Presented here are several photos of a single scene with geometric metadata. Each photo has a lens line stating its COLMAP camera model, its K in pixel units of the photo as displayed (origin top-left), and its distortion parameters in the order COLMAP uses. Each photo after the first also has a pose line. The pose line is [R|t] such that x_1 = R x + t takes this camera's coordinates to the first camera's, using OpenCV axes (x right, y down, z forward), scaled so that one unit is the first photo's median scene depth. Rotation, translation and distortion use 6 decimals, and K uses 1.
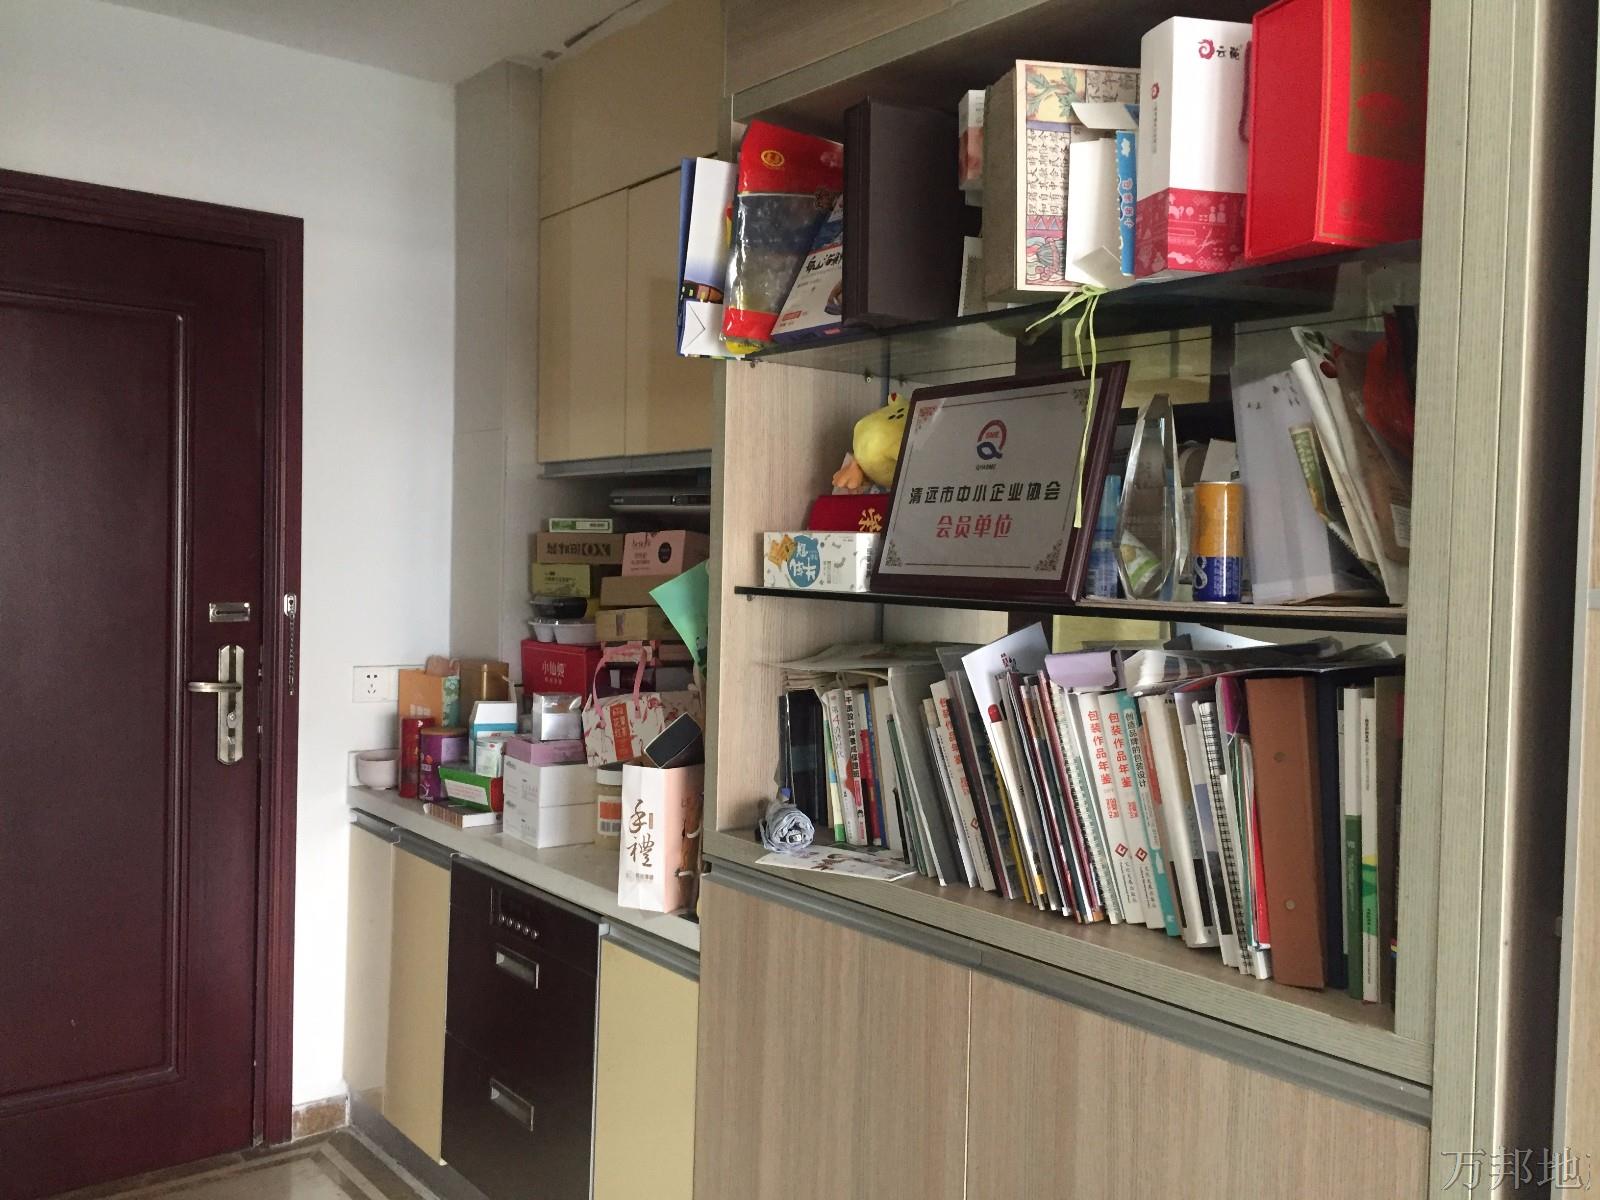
lens RADIAL K [[1350.6, 0, 802.1], [0, 1350.6, 594.8], [0, 0, 1]] dist [0.015250, 0.004242]
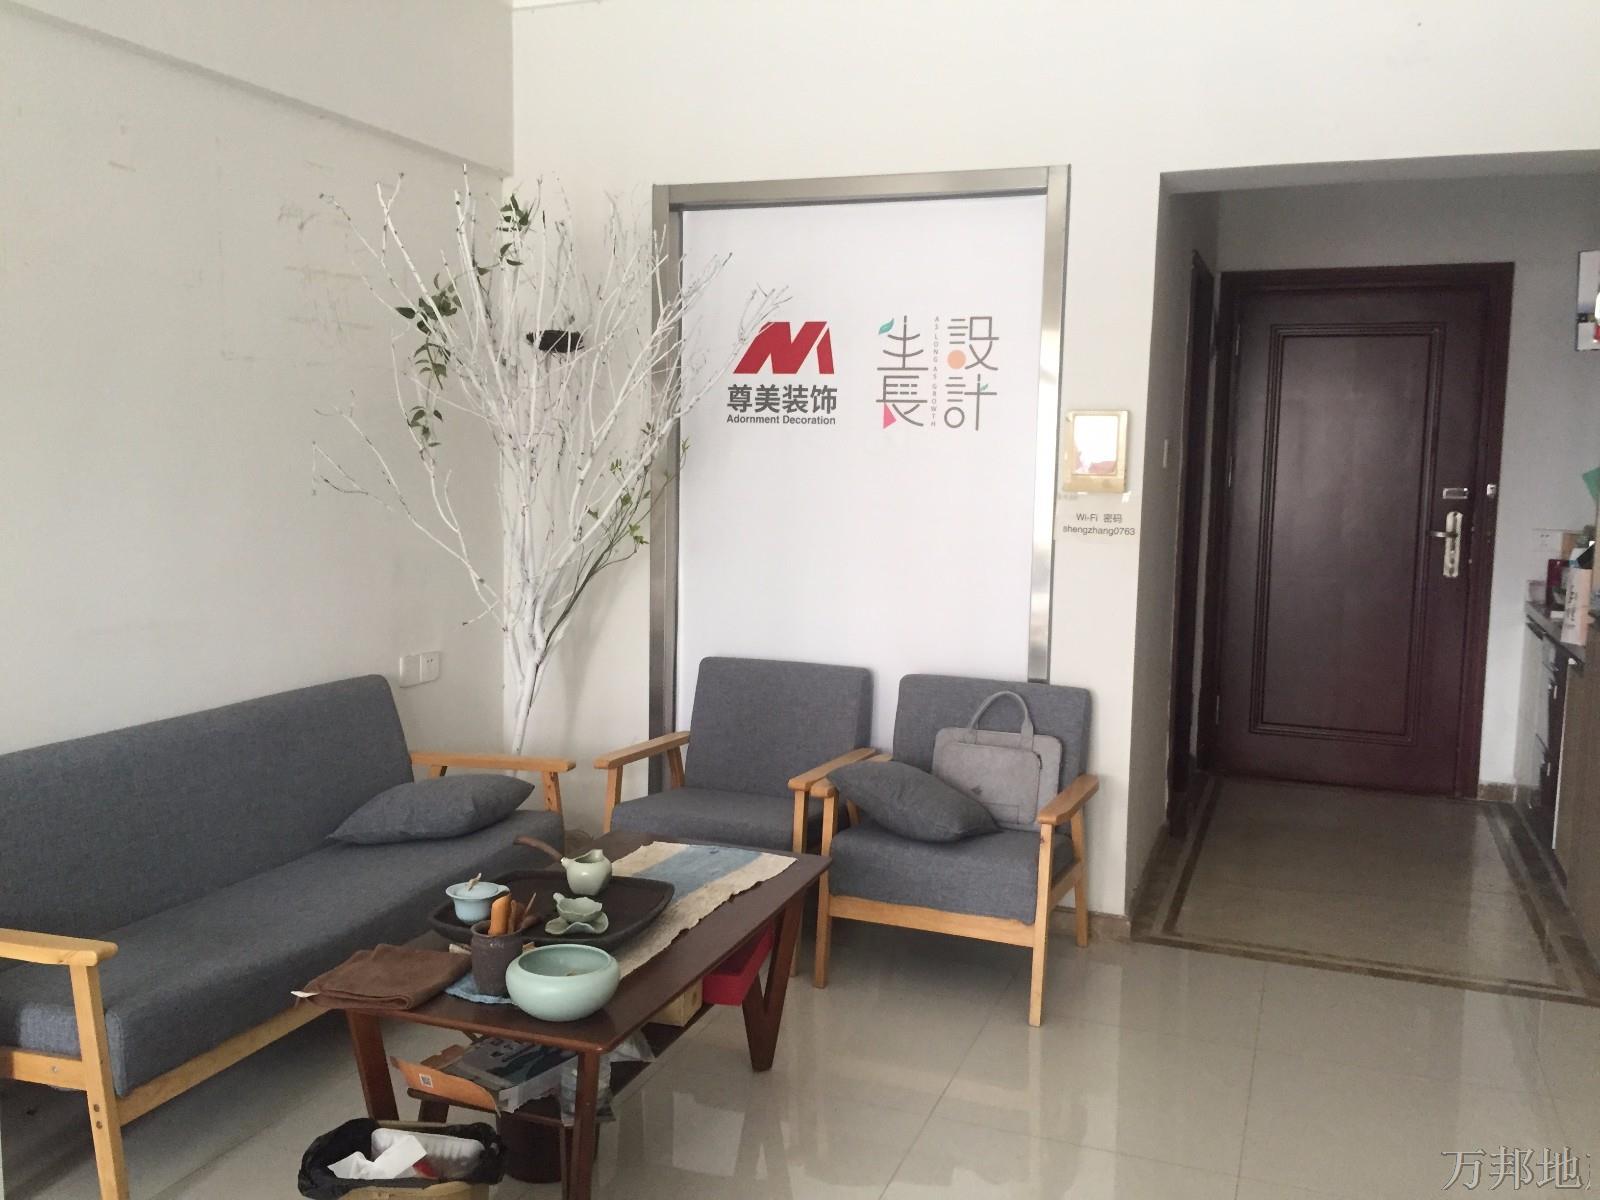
lens RADIAL K [[1350.6, 0, 802.4], [0, 1350.6, 599.7], [0, 0, 1]] dist [0.015250, 0.004242]
pose [[0.482131, 0.076605, -0.872744, 0.729828], [-0.028232, 0.997011, 0.071916, 0.047936], [0.875644, -0.010034, 0.482852, -0.615813]]
